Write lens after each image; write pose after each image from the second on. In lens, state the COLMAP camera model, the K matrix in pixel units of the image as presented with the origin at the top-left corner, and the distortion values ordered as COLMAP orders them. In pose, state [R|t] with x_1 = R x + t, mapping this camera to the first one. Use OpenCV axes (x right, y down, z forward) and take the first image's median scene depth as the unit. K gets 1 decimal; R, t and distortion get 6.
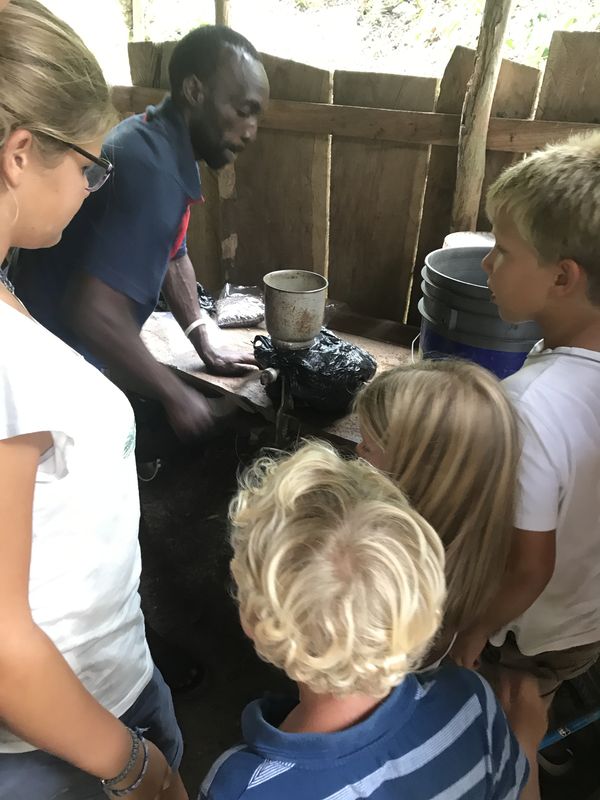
lens RADIAL K [[661.4, 0, 300.0], [0, 661.4, 400.0], [0, 0, 1]] dist [0.005842, 0.008386]
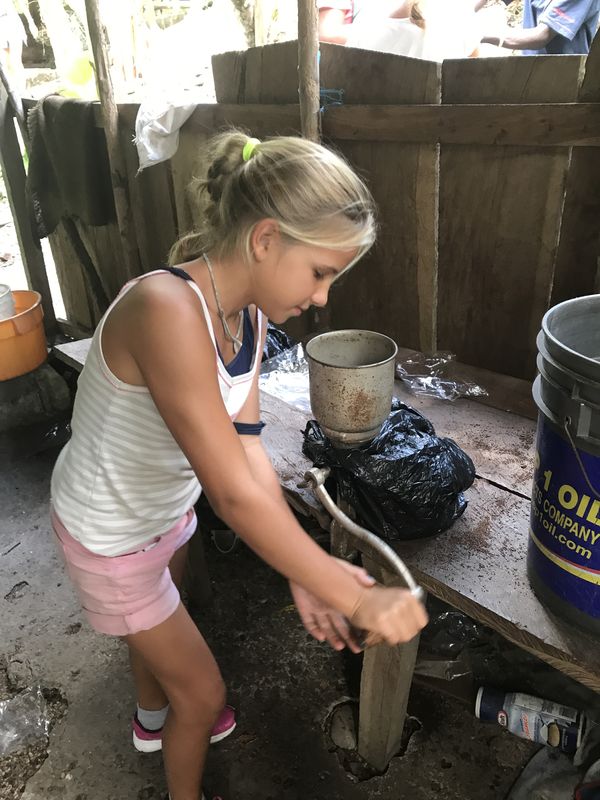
lens RADIAL K [[661.4, 0, 300.0], [0, 661.4, 400.0], [0, 0, 1]] dist [0.005842, 0.008386]
pose [[0.975207, 0.019674, -0.220417, 0.065012], [-0.025470, 0.999400, -0.023486, -0.071015], [0.219823, 0.028517, 0.975123, 0.201161]]
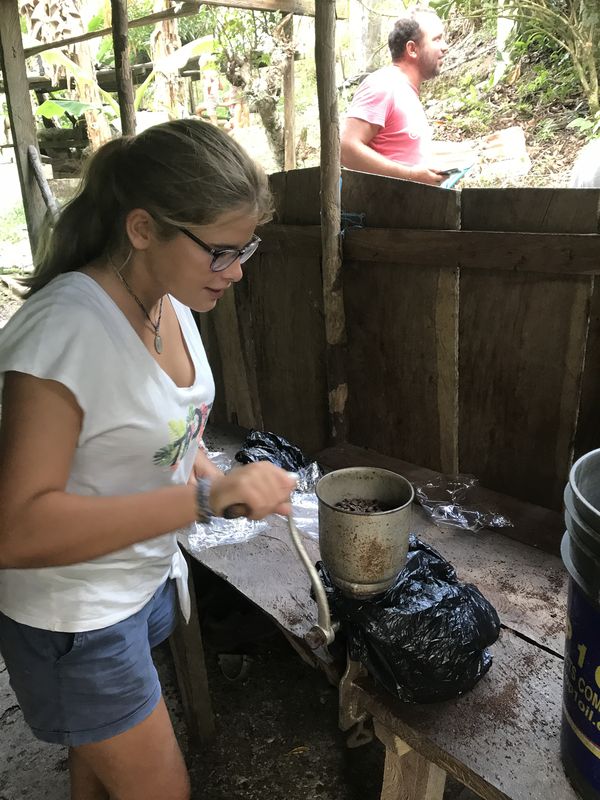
lens RADIAL K [[661.4, 0, 300.0], [0, 661.4, 400.0], [0, 0, 1]] dist [0.005842, 0.008386]
pose [[0.966404, 0.009571, -0.256848, 0.067833], [-0.052246, 0.985758, -0.159847, -0.107395], [0.251661, 0.167896, 0.953141, 0.225982]]
